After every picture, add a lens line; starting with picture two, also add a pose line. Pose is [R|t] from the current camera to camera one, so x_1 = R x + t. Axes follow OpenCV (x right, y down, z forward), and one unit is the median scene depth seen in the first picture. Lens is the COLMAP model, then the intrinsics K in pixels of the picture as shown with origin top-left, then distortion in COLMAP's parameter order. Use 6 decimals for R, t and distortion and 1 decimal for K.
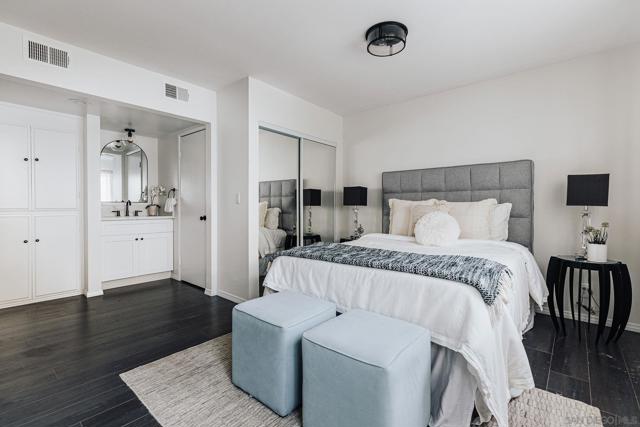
lens RADIAL K [[292.6, 0, 317.9], [0, 292.6, 210.6], [0, 0, 1]] dist [-0.006088, -0.000435]
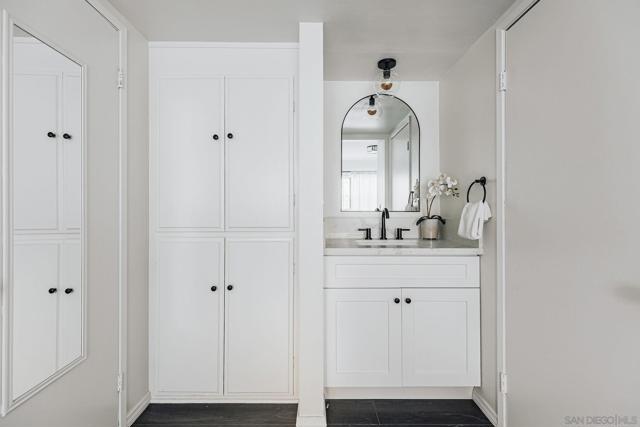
lens RADIAL K [[292.6, 0, 319.6], [0, 292.6, 208.3], [0, 0, 1]] dist [-0.006088, -0.000435]
pose [[0.657417, -0.003351, -0.753520, -0.337217], [-0.008930, 0.999885, -0.012238, -0.027926], [0.753474, 0.014775, 0.657311, 0.572317]]
